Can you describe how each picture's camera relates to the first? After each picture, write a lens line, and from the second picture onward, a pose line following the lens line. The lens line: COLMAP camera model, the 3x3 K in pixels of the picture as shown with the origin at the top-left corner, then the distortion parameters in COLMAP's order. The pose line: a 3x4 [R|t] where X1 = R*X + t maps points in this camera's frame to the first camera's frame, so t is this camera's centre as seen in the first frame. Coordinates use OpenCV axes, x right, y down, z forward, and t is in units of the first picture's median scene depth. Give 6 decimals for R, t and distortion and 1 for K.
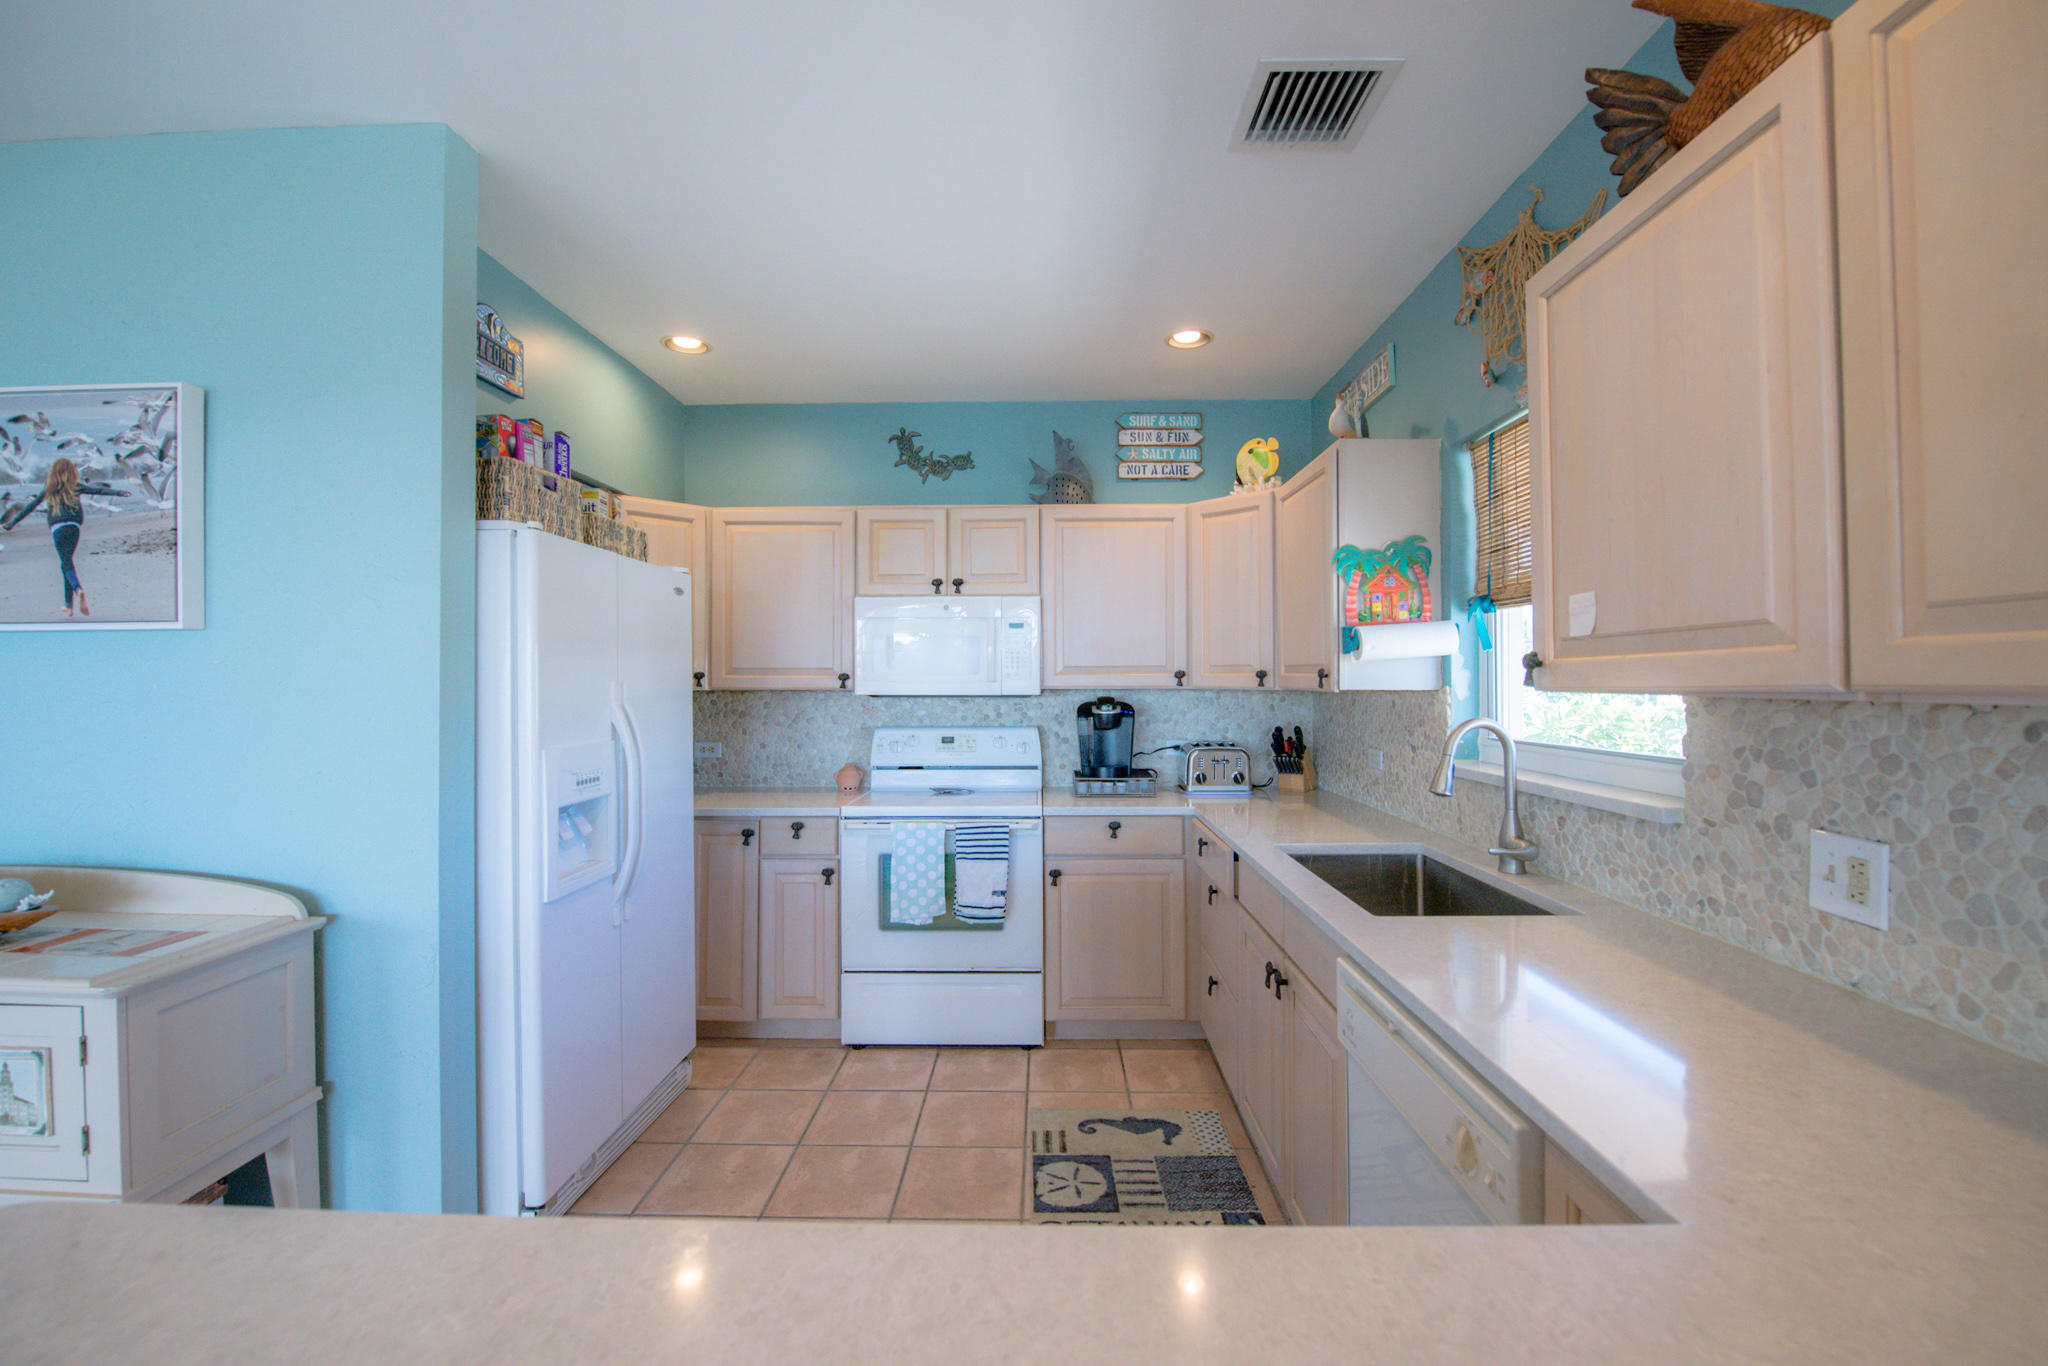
lens RADIAL K [[841.7, 0, 1028.1], [0, 841.7, 675.1], [0, 0, 1]] dist [-0.016790, -0.002949]
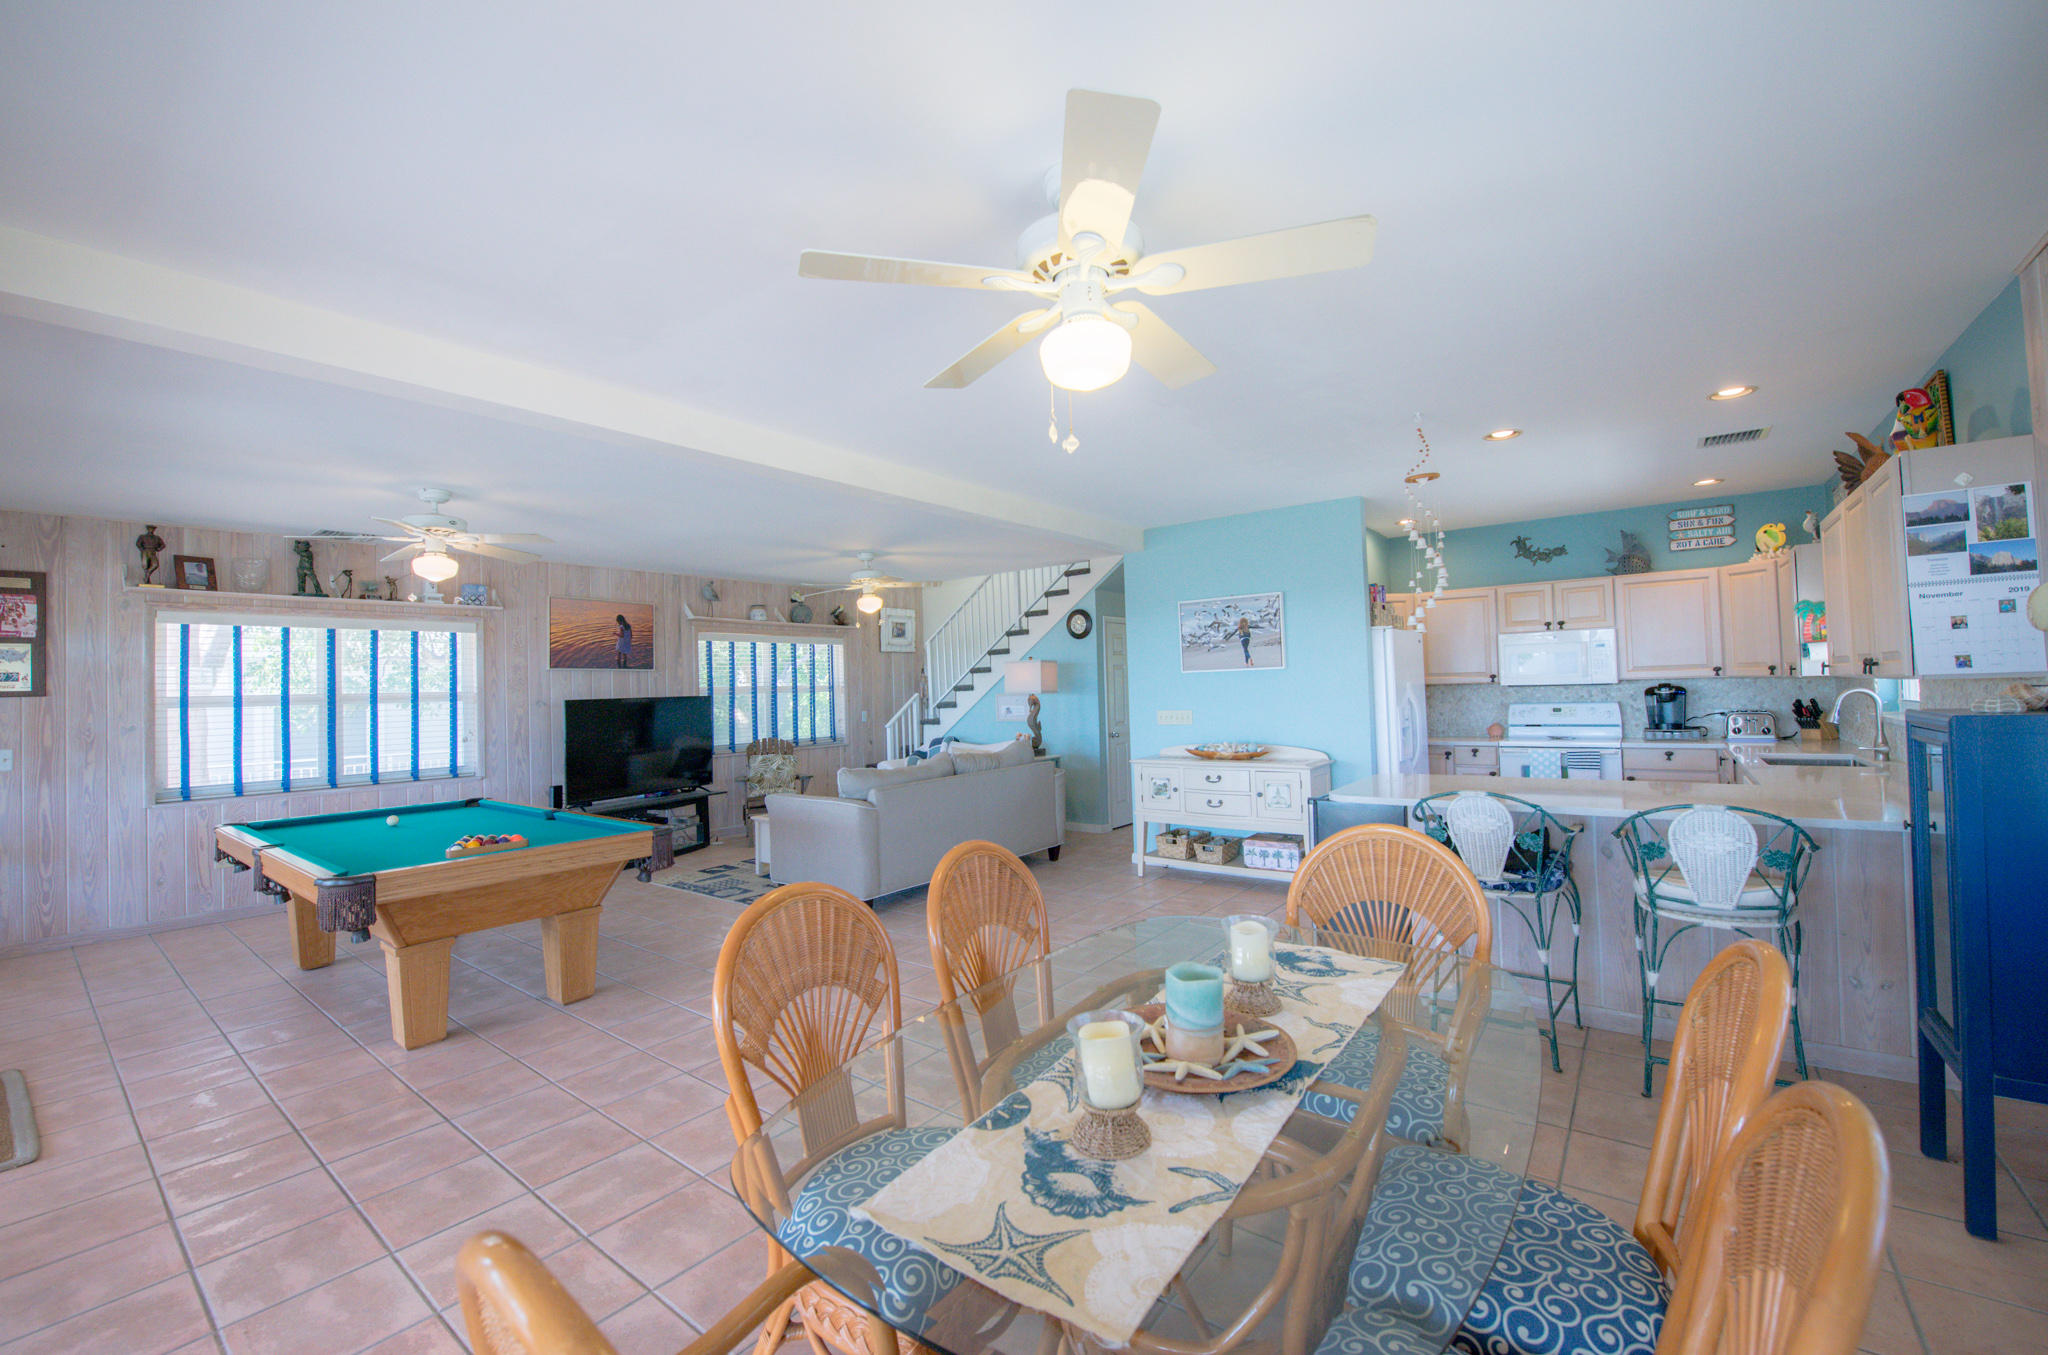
lens RADIAL K [[823.7, 0, 1024.7], [0, 823.7, 668.8], [0, 0, 1]] dist [-0.017575, -0.001863]
pose [[0.804138, -0.035765, -0.593366, 0.032959], [0.032690, 0.999339, -0.015933, -0.022500], [0.593543, -0.006585, 0.804775, -1.255636]]
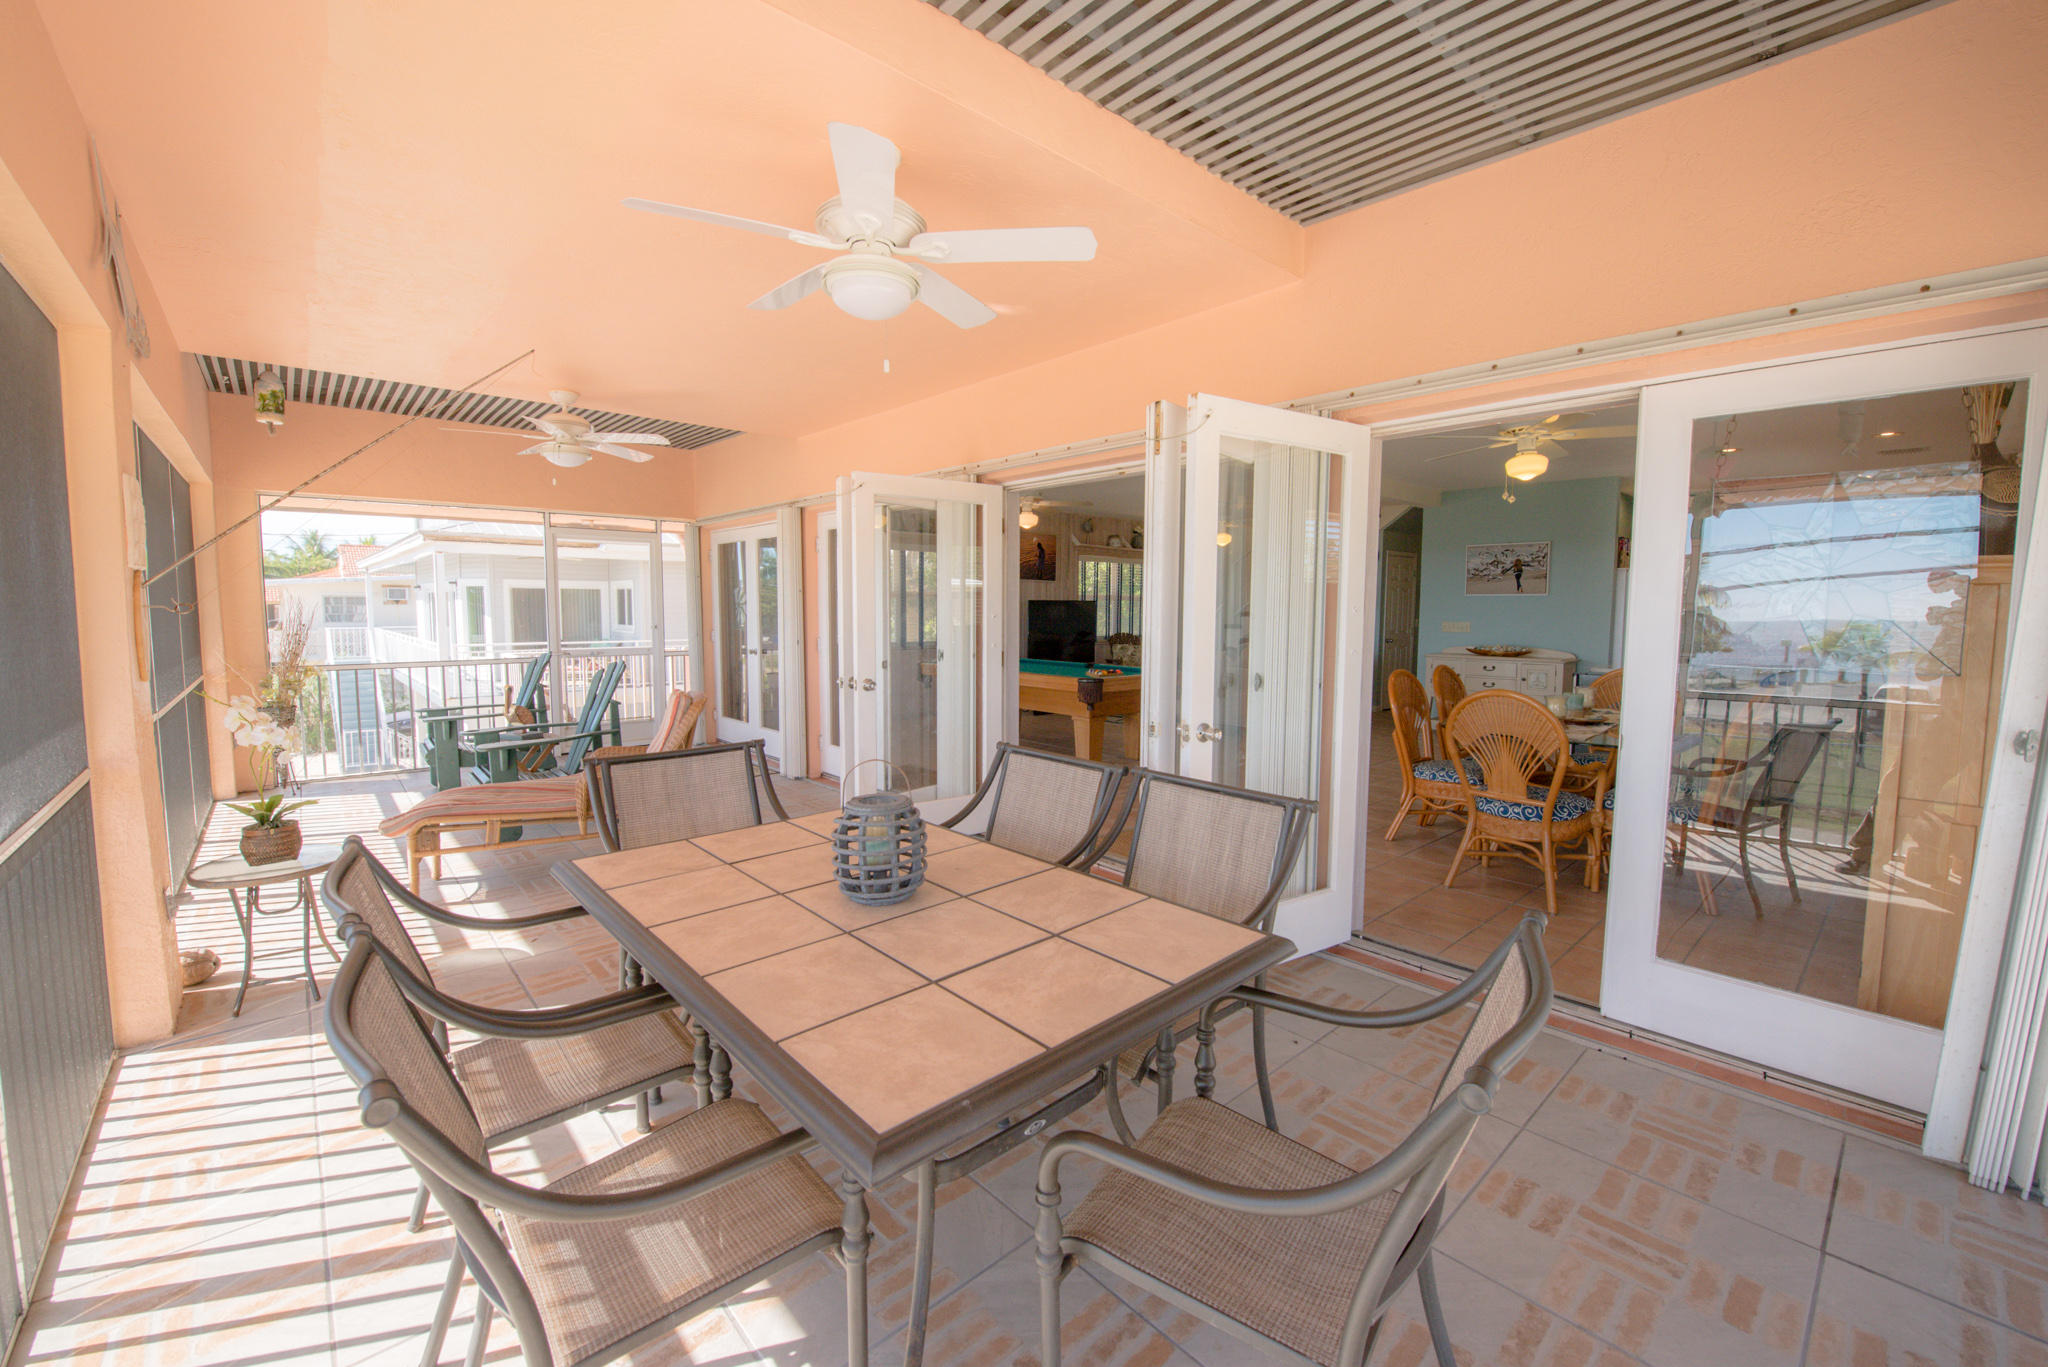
lens RADIAL K [[841.7, 0, 1019.1], [0, 841.7, 675.1], [0, 0, 1]] dist [-0.016790, -0.002949]
pose [[0.679861, 0.065991, -0.730366, 0.237450], [-0.000348, 0.995972, 0.089665, -0.017035], [0.733341, -0.060705, 0.677145, -2.529830]]
